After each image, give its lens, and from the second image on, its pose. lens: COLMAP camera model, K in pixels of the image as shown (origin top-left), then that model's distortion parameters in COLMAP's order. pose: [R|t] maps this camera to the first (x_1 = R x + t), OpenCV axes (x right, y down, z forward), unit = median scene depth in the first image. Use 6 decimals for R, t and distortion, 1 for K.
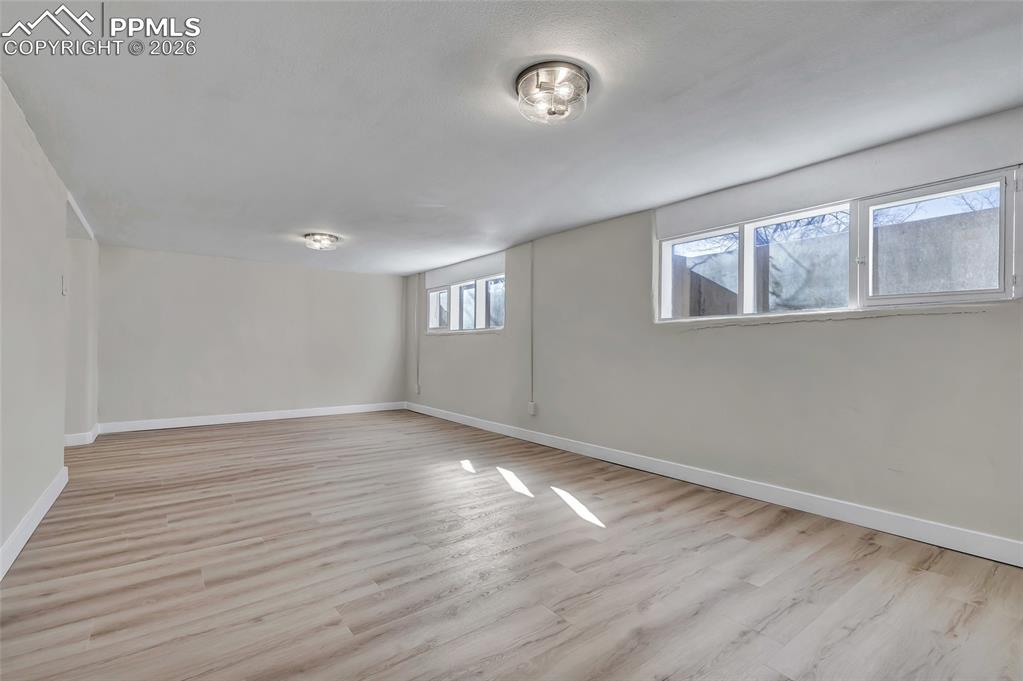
lens RADIAL K [[470.4, 0, 512.8], [0, 470.4, 342.0], [0, 0, 1]] dist [0.003018, 0.001197]
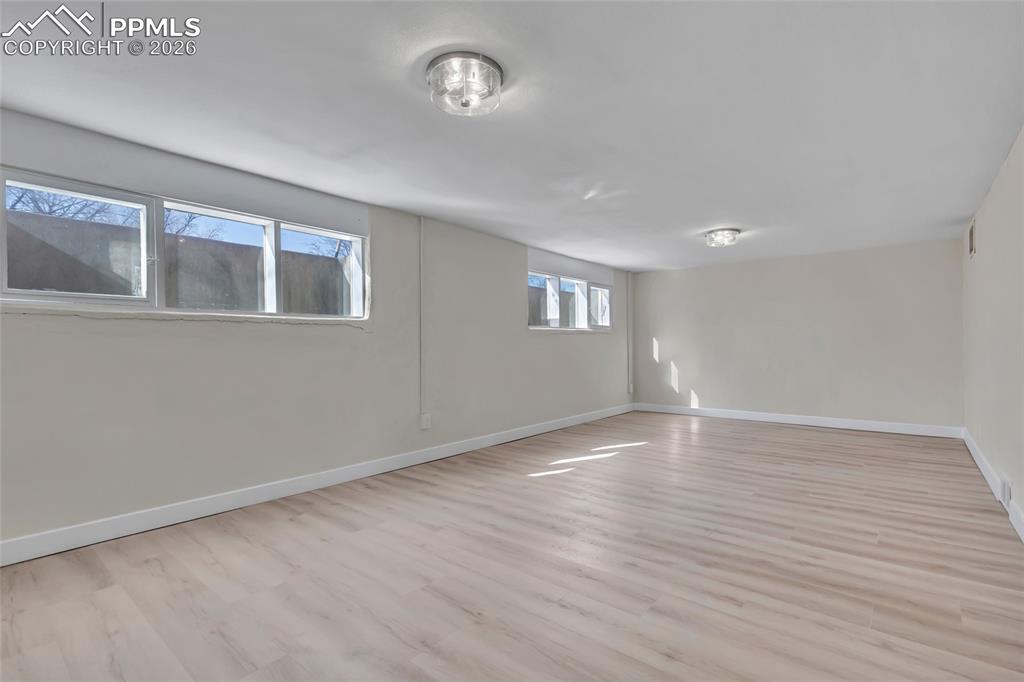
lens RADIAL K [[470.9, 0, 513.4], [0, 470.9, 346.2], [0, 0, 1]] dist [0.003018, 0.001197]
pose [[-0.224765, -0.005077, 0.974400, -1.209174], [-0.005401, 0.999978, 0.003964, 0.006587], [-0.974398, -0.004371, -0.224787, 1.566247]]
